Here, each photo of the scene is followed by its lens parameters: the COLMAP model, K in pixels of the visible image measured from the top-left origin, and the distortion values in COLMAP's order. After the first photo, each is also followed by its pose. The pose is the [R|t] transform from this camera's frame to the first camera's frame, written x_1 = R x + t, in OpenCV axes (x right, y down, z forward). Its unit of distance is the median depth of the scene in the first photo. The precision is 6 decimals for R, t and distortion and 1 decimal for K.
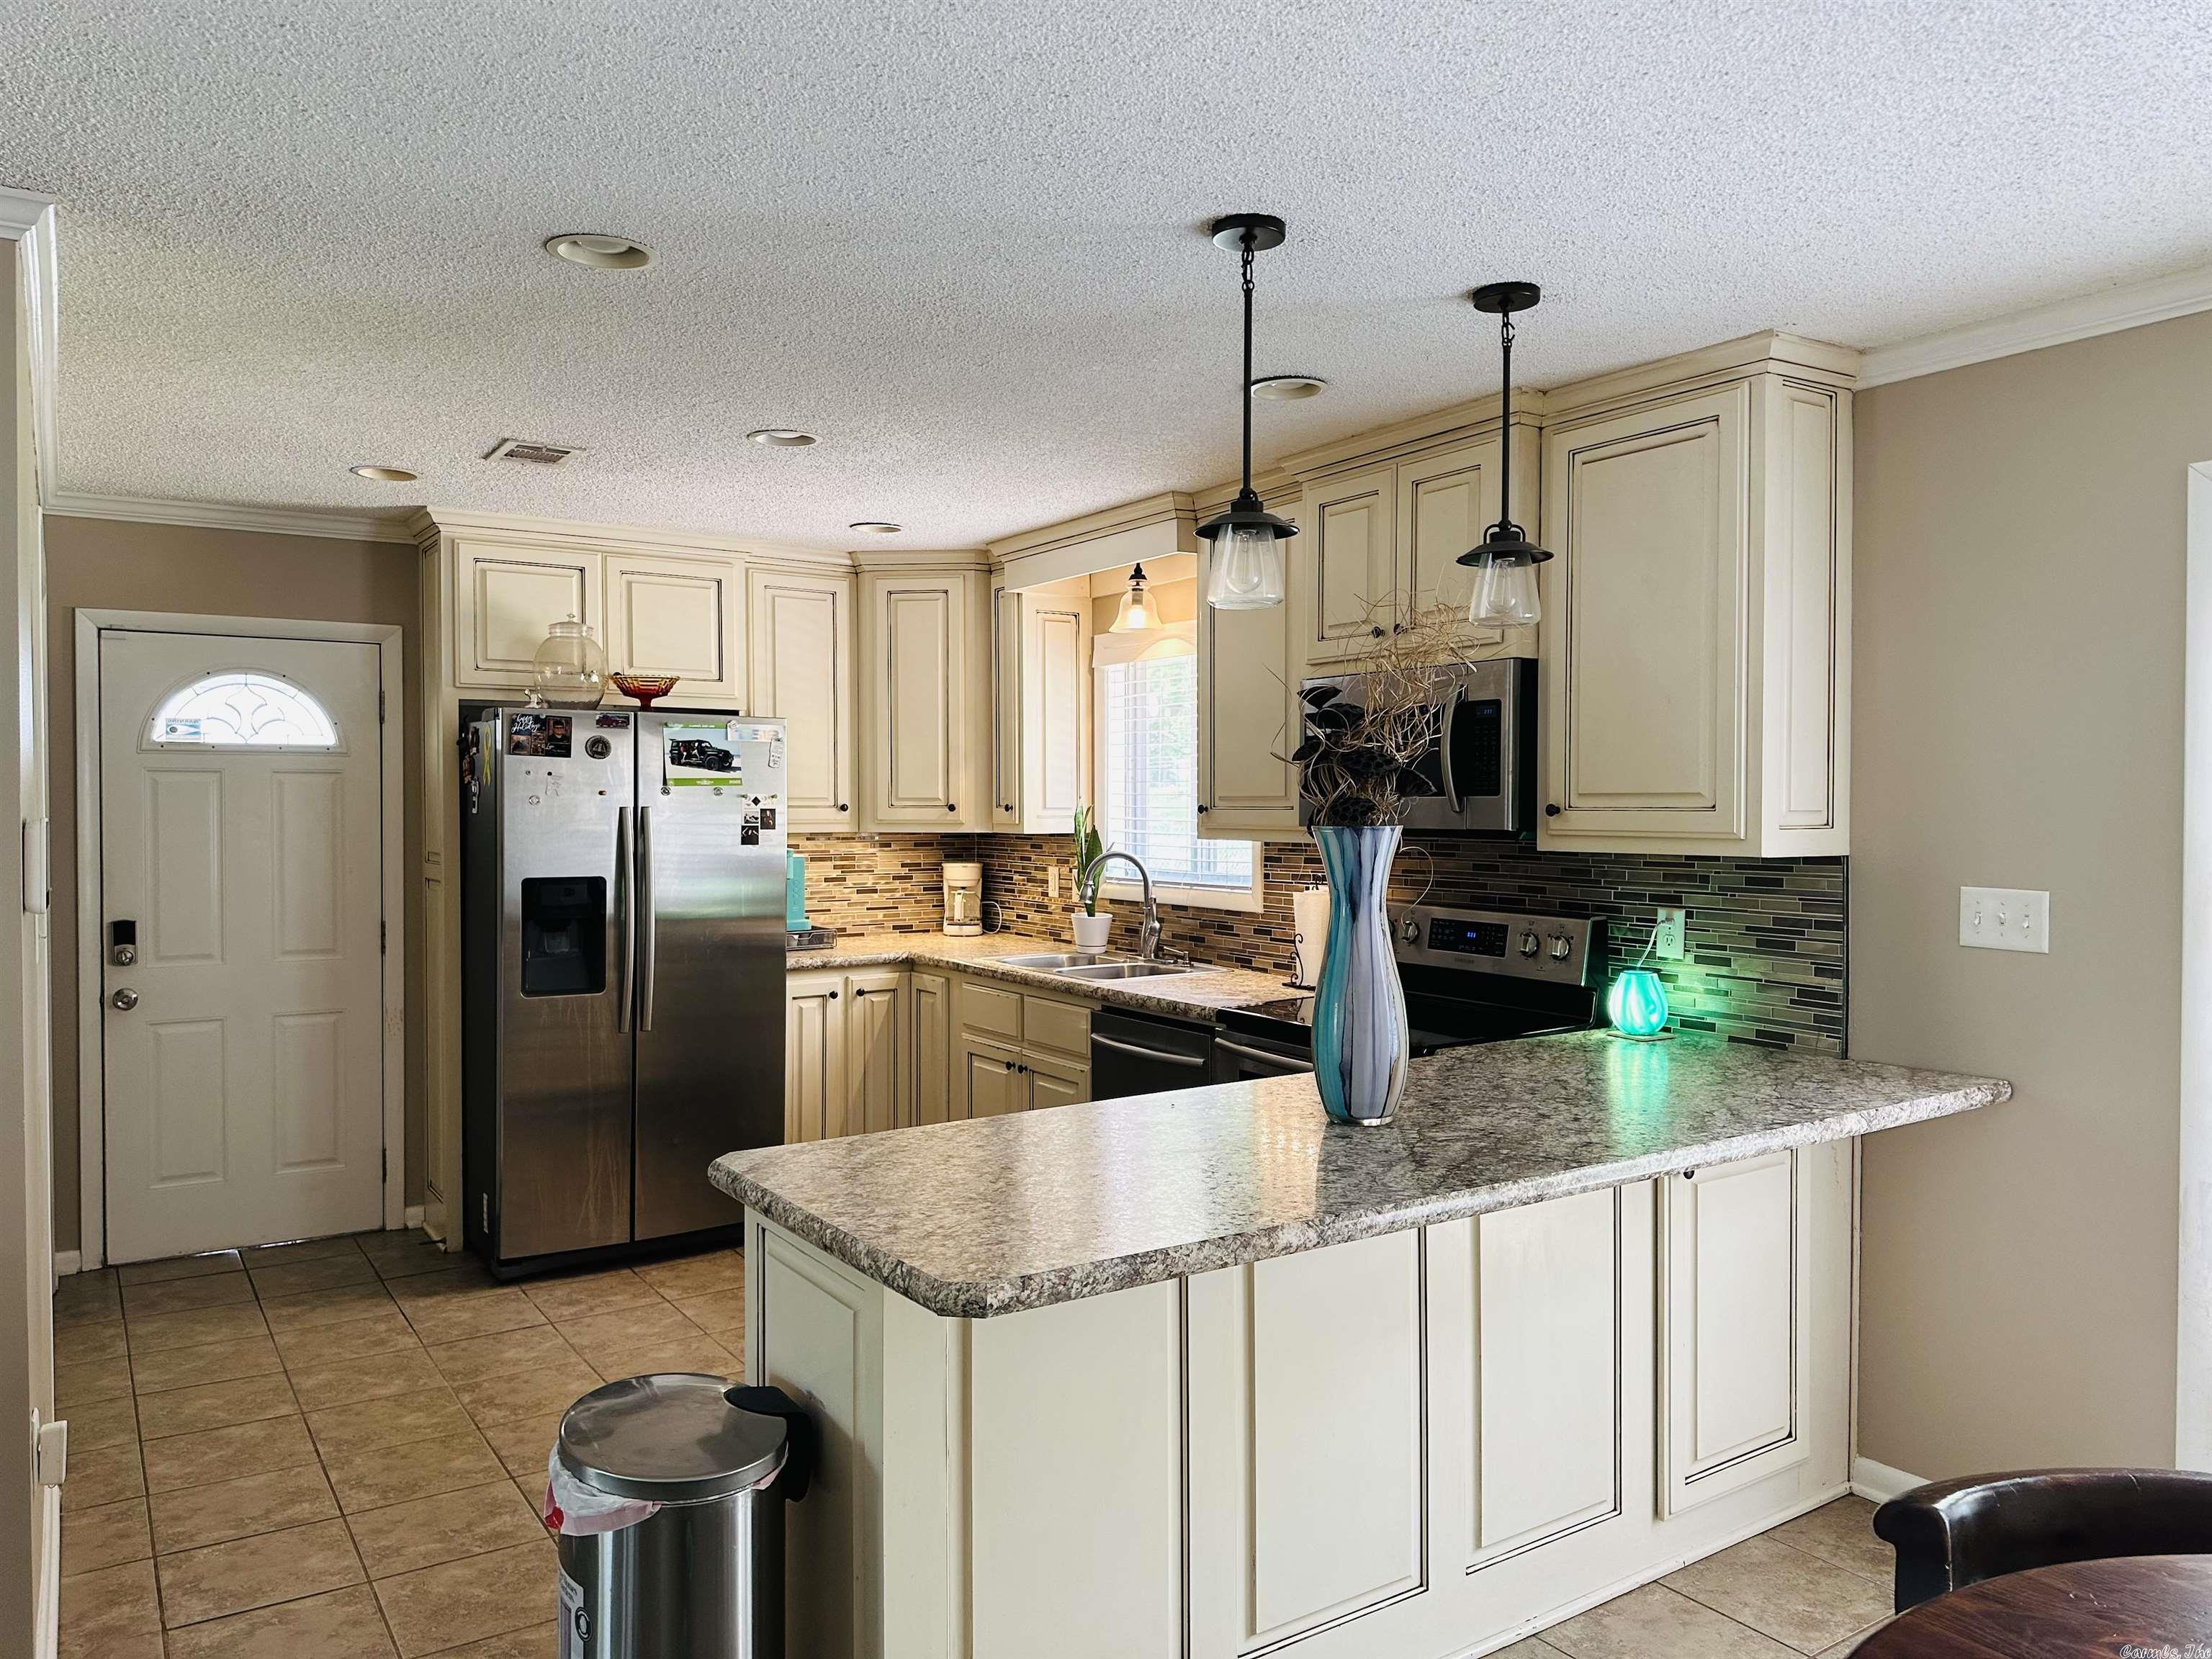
lens RADIAL K [[1533.0, 0, 1118.5], [0, 1533.0, 835.3], [0, 0, 1]] dist [0.075607, -0.094254]
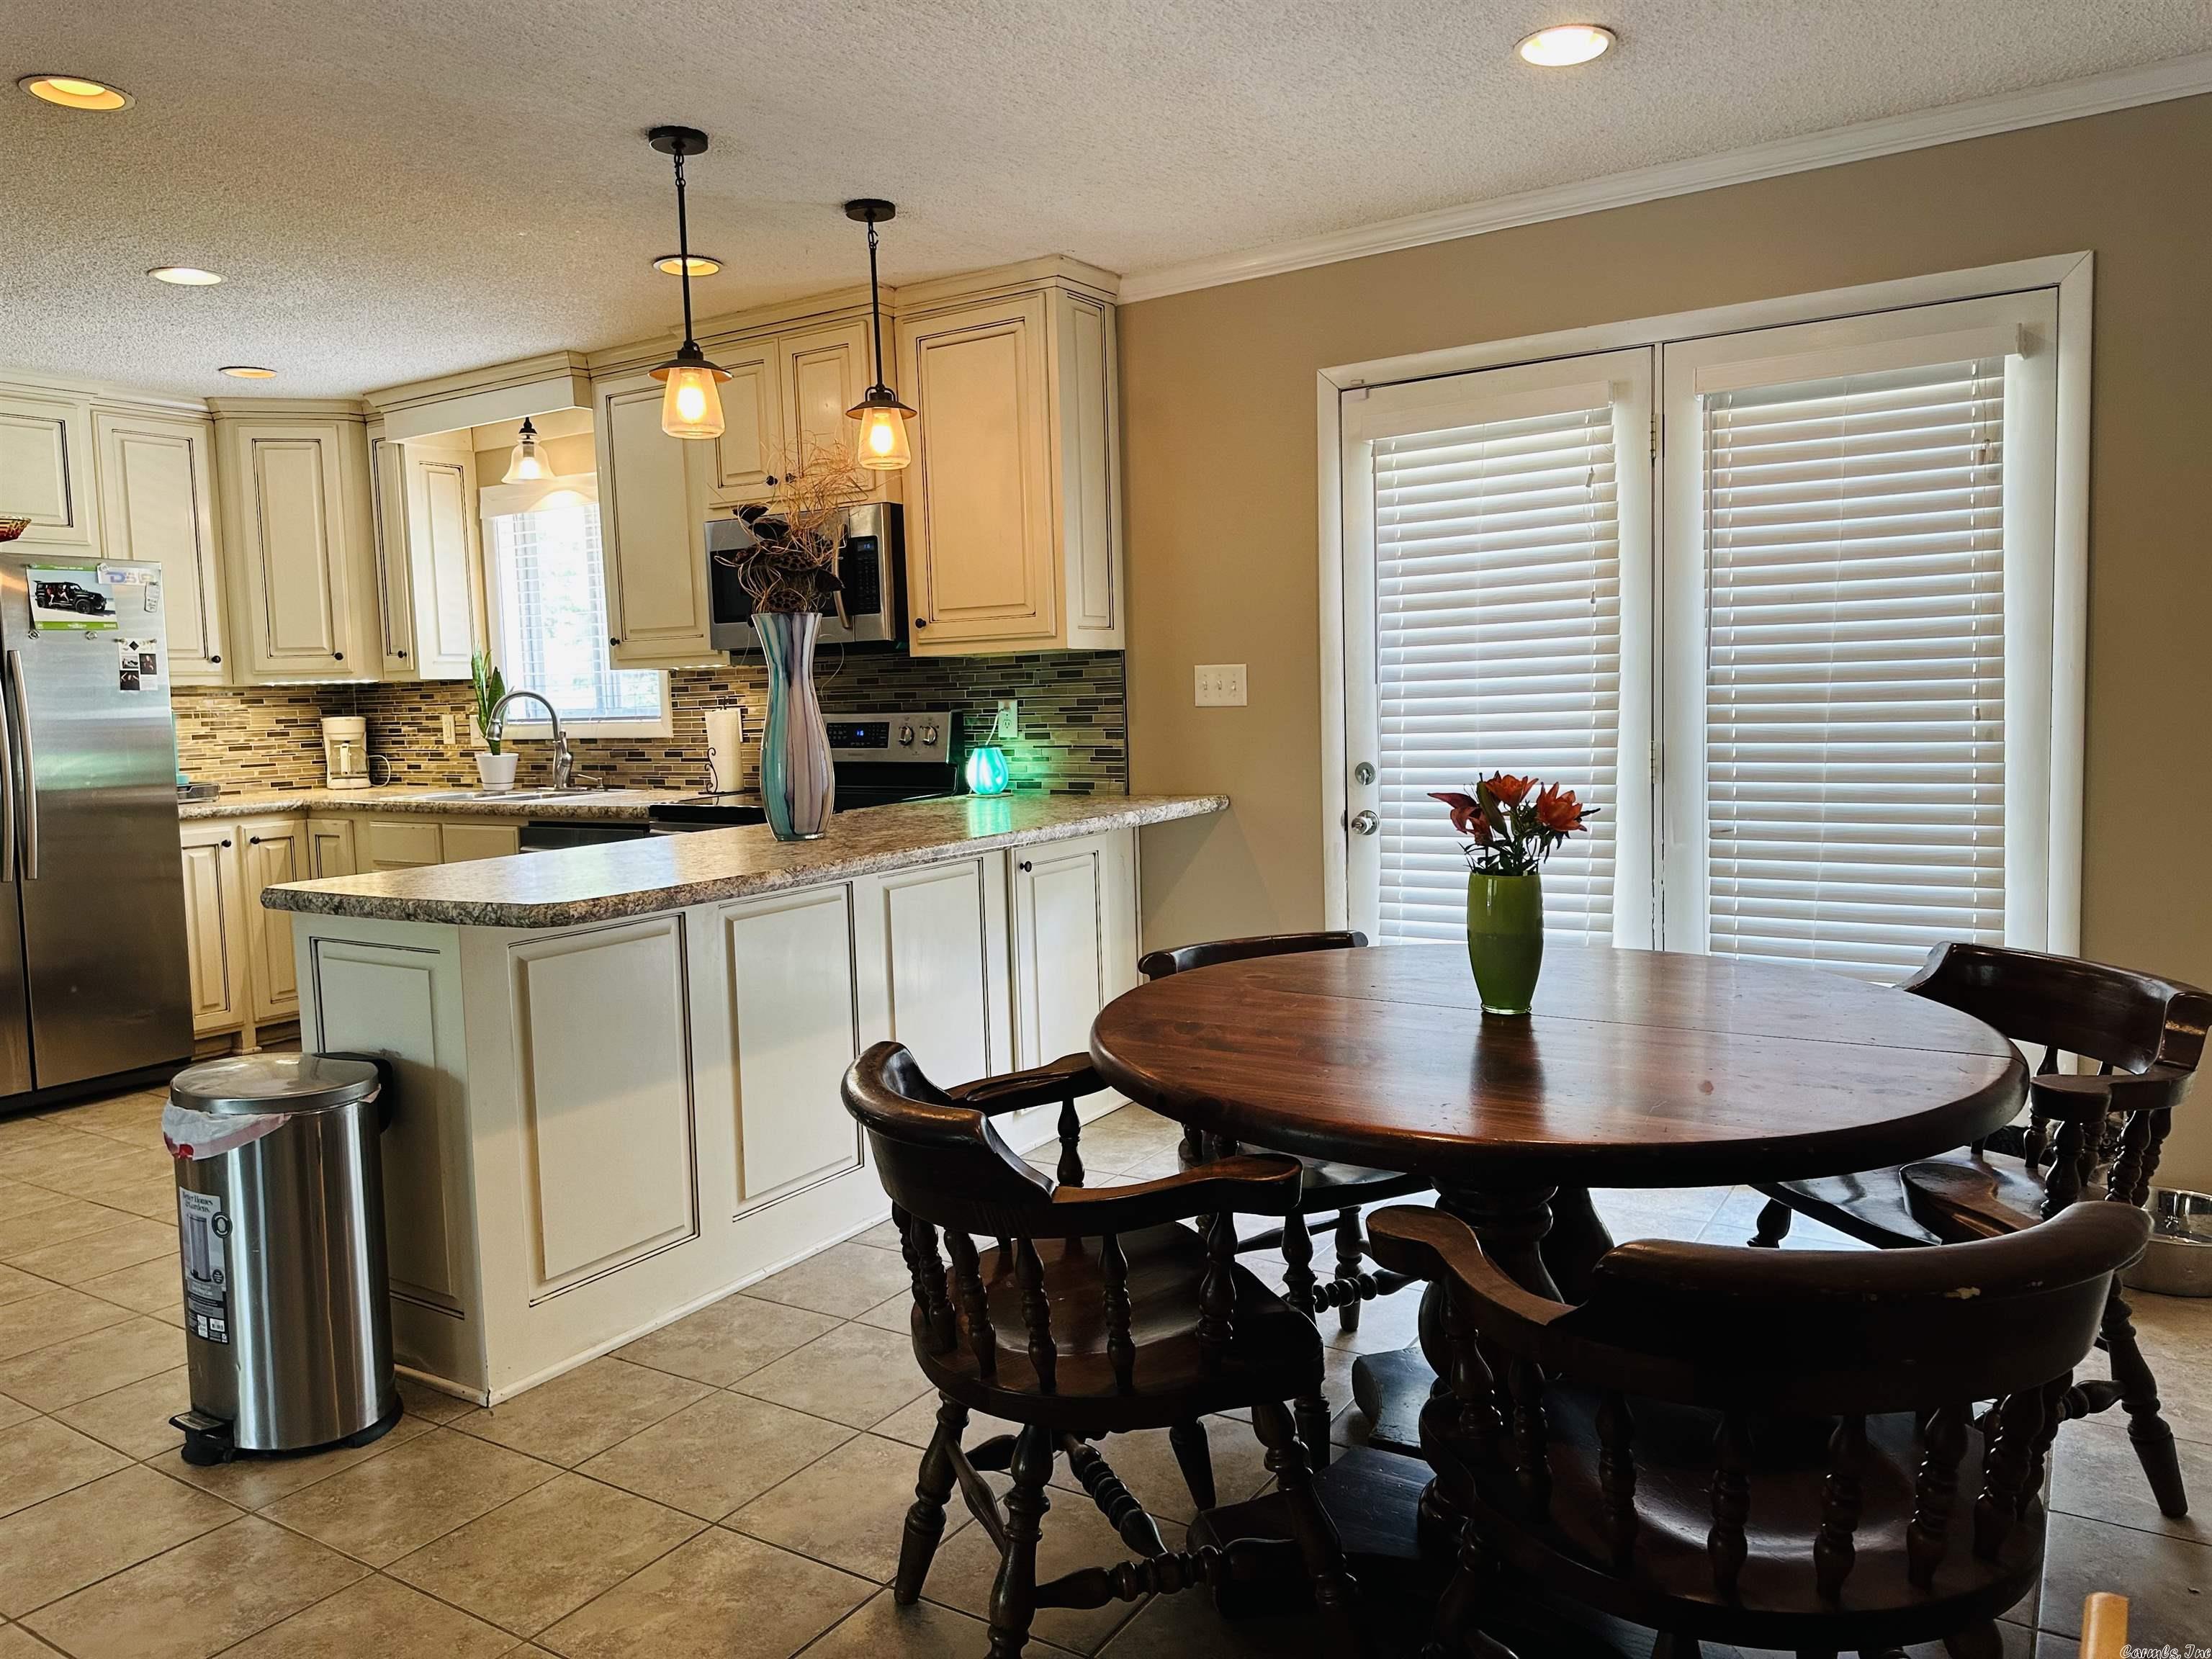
lens RADIAL K [[1533.0, 0, 1087.0], [0, 1533.0, 825.1], [0, 0, 1]] dist [0.075607, -0.094254]
pose [[0.918932, -0.060636, 0.389728, -0.073003], [0.038482, 0.997181, 0.064411, 0.055187], [-0.392535, -0.044192, 0.918675, -0.176514]]
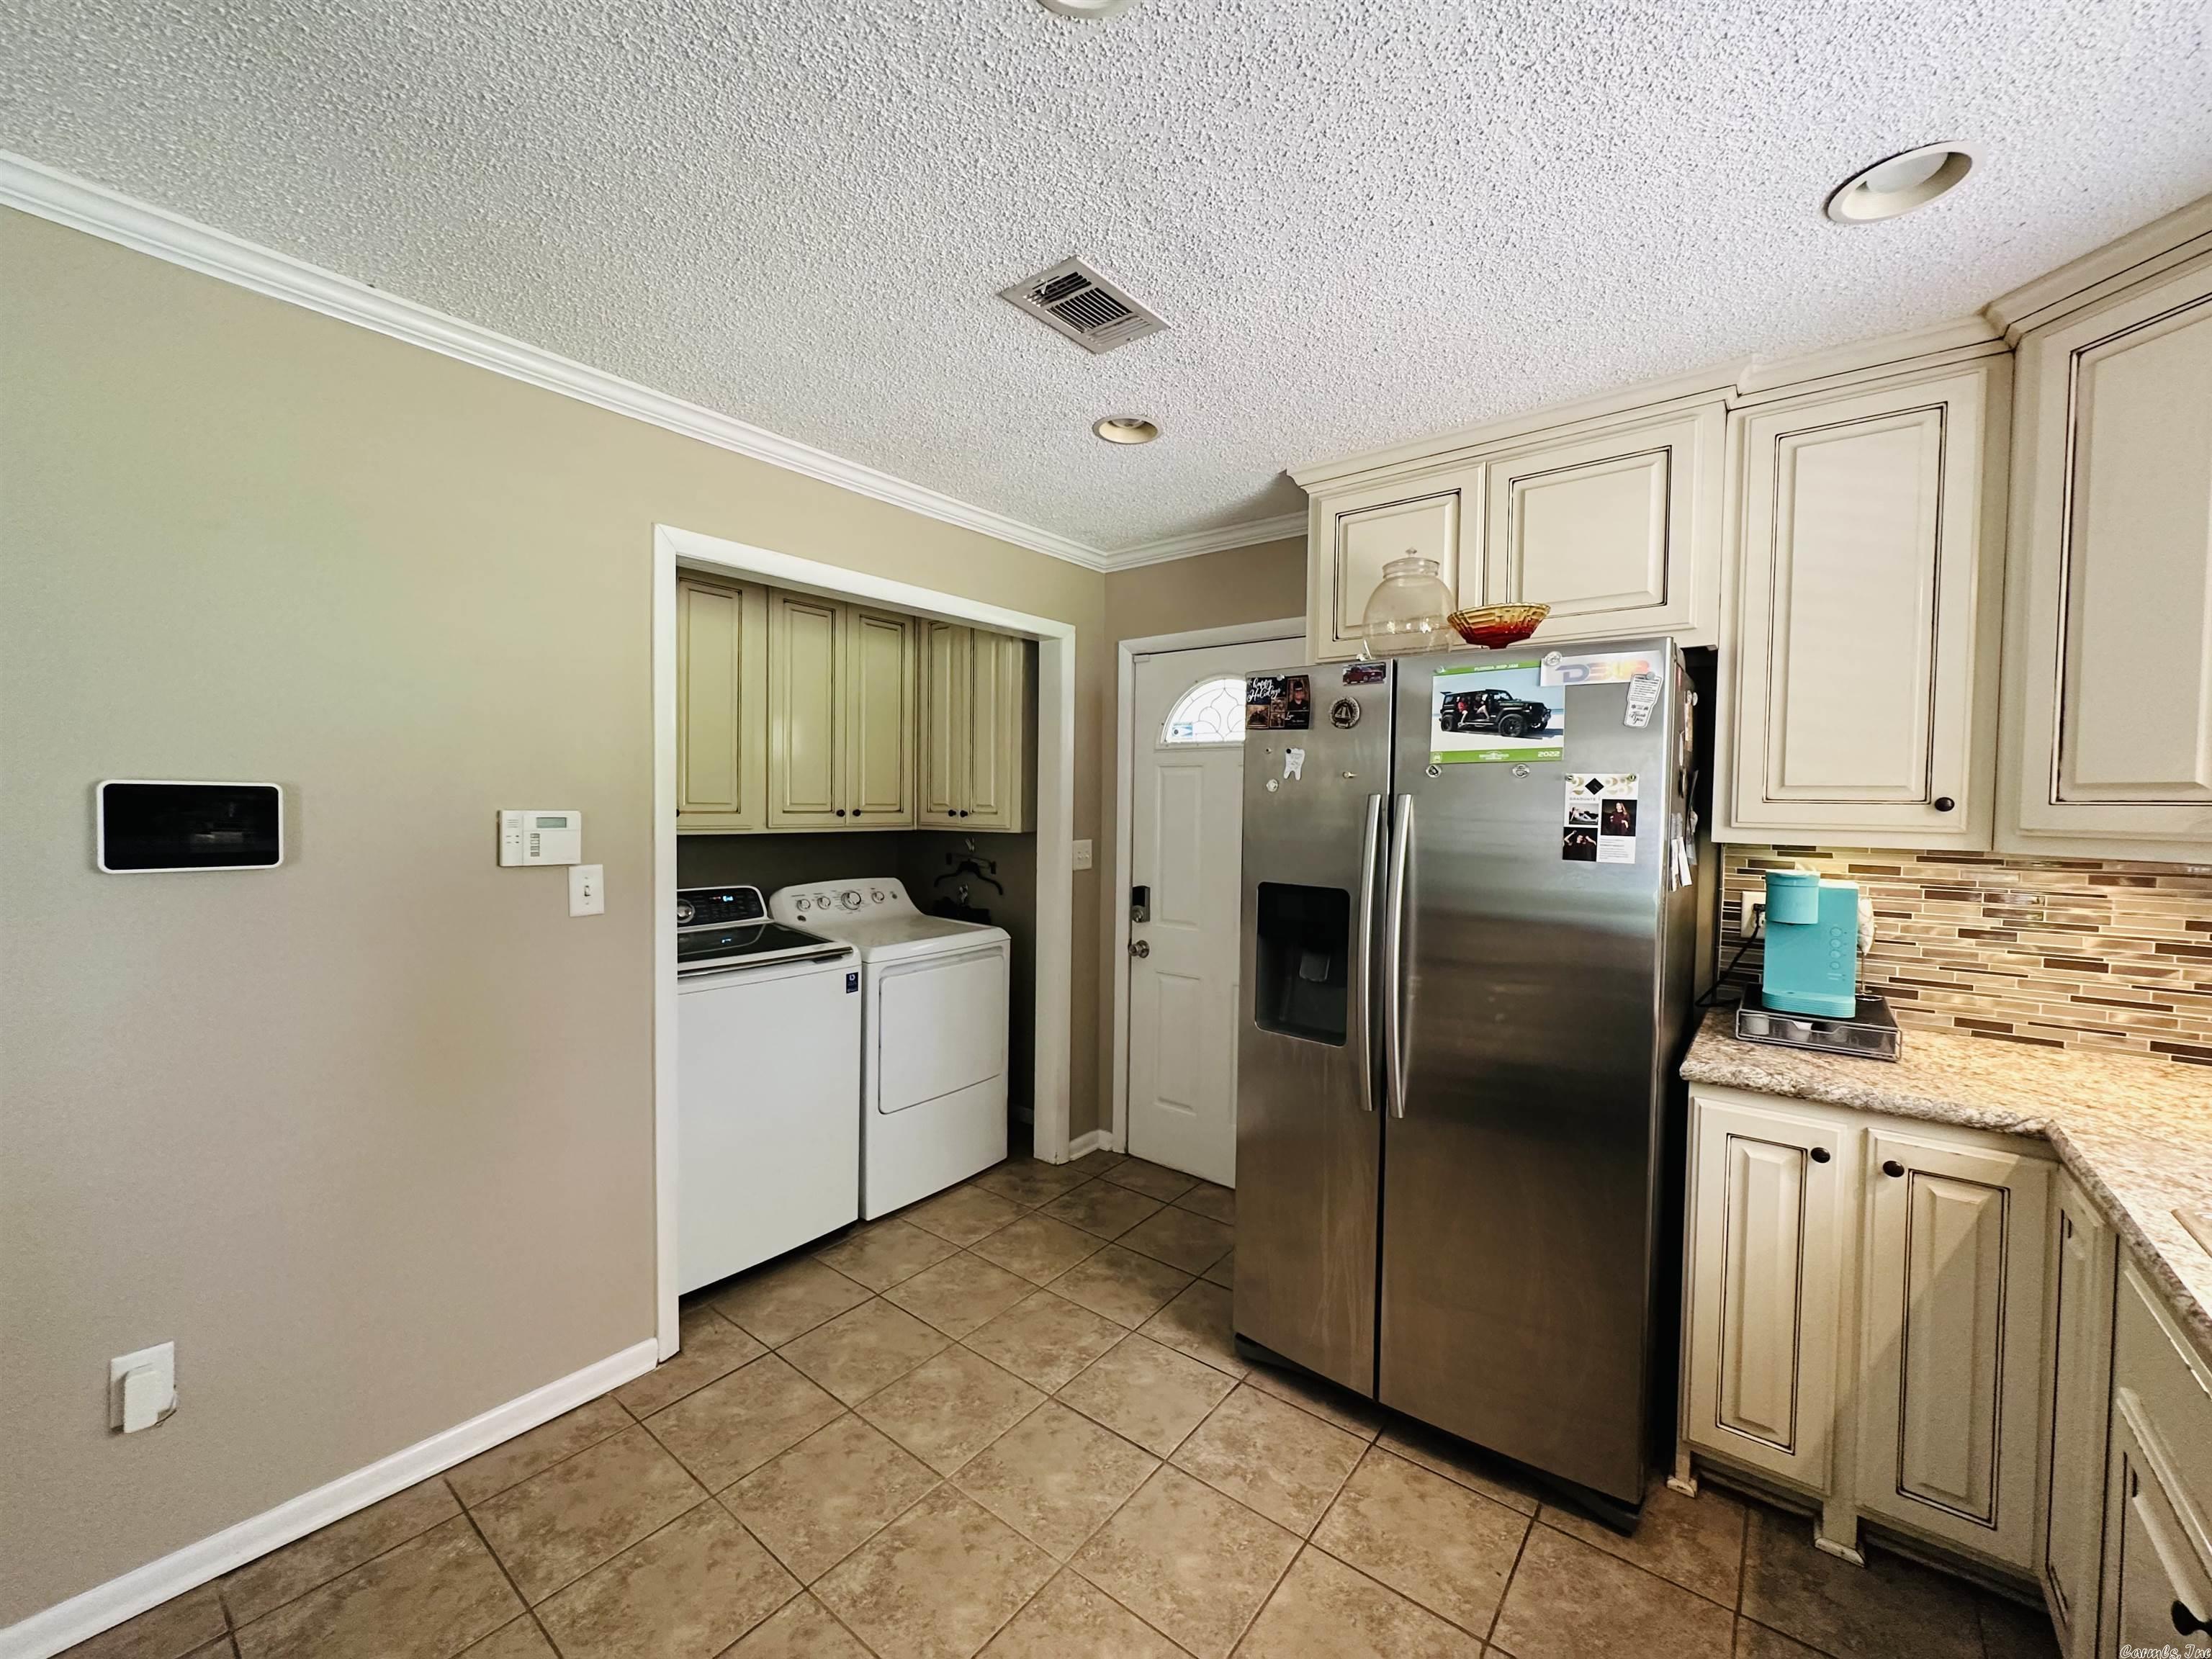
lens RADIAL K [[882.8, 0, 1110.3], [0, 882.8, 829.1], [0, 0, 1]] dist [-0.004152, 0.000990]
pose [[0.305474, 0.034232, -0.951585, 0.028616], [-0.036210, 0.999048, 0.024315, -0.007945], [0.951512, 0.027029, 0.306423, 0.766186]]
